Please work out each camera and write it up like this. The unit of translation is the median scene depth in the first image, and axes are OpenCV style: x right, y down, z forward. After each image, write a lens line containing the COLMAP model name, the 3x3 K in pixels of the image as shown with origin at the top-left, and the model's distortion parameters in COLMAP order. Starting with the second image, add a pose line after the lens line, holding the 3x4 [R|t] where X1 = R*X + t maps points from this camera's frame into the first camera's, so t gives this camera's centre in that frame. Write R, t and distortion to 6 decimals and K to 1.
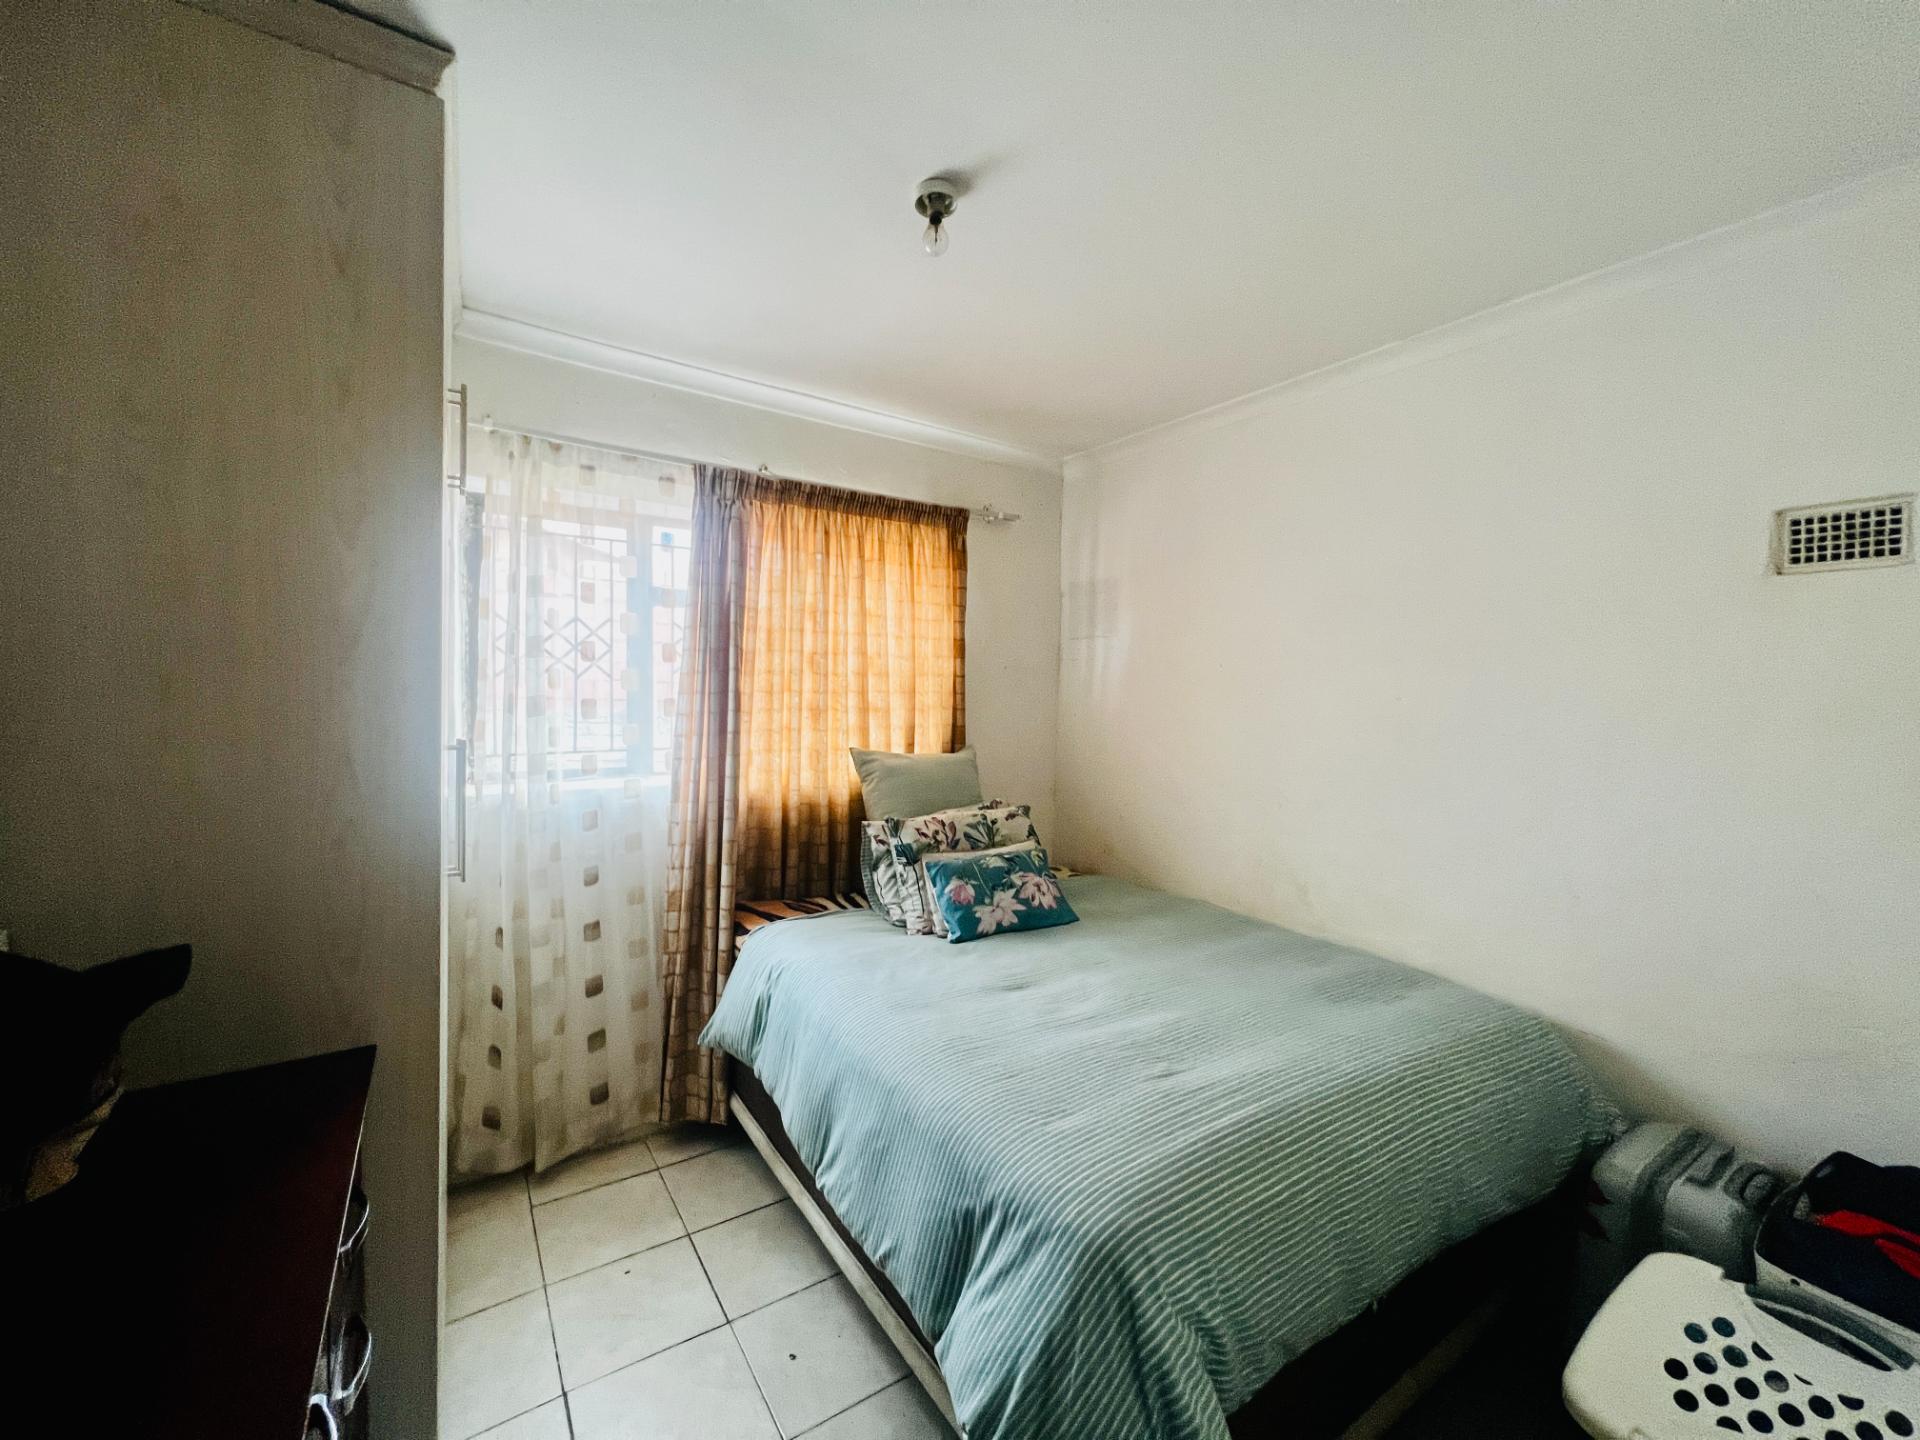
lens RADIAL K [[765.7, 0, 957.4], [0, 765.7, 717.6], [0, 0, 1]] dist [-0.002139, 0.000443]
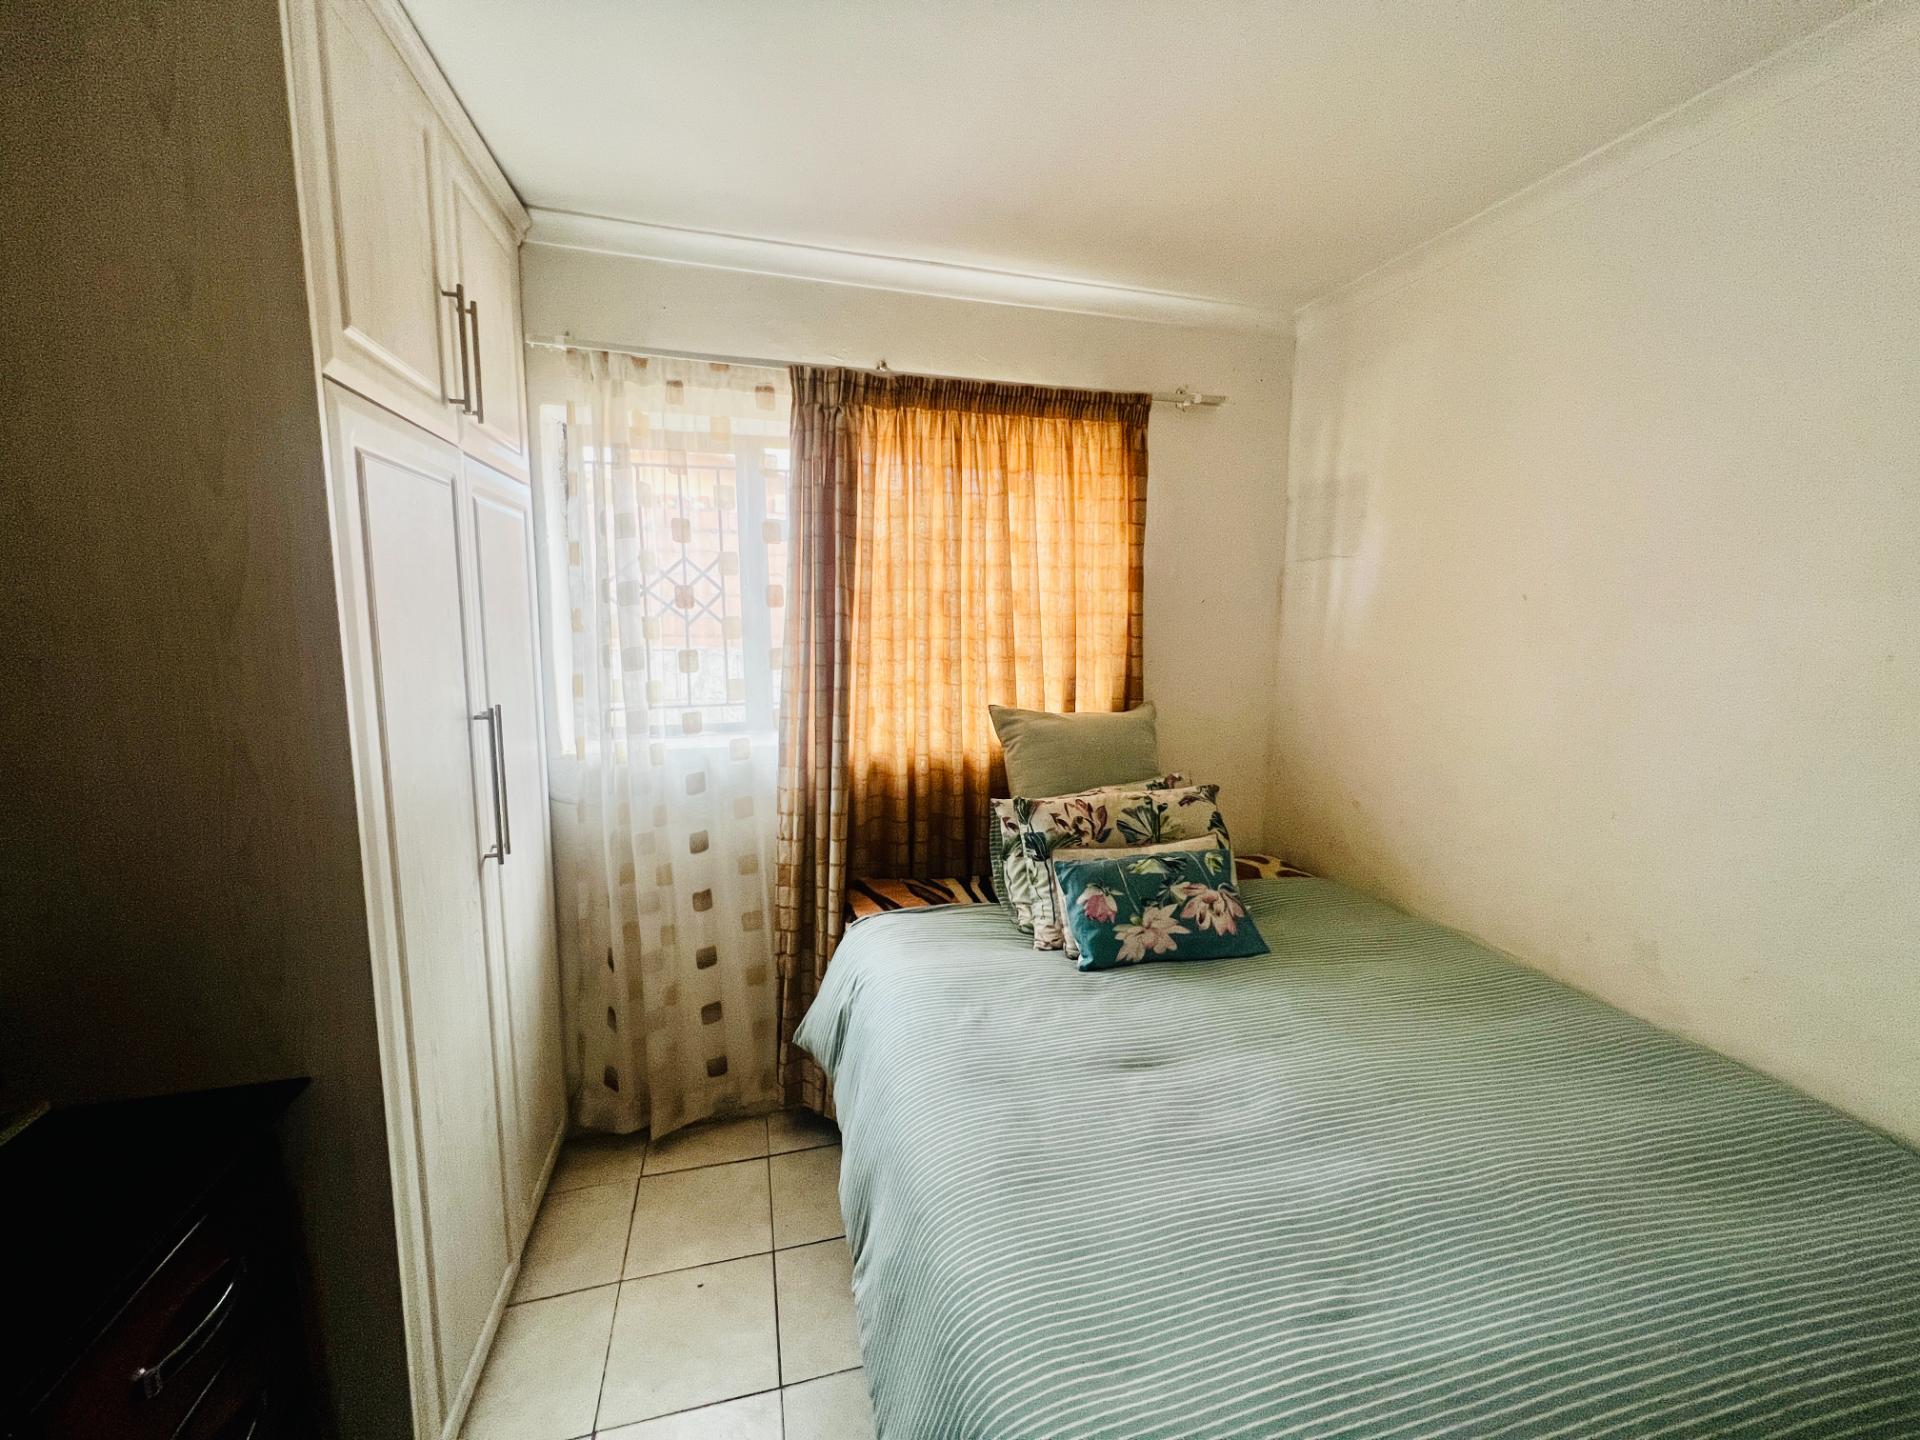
lens RADIAL K [[765.7, 0, 957.4], [0, 765.7, 717.6], [0, 0, 1]] dist [-0.002139, 0.000443]
pose [[0.948037, 0.030396, -0.316704, 0.100670], [0.000453, 0.995296, 0.096880, -0.030864], [0.318158, -0.091989, 0.943564, 0.231062]]
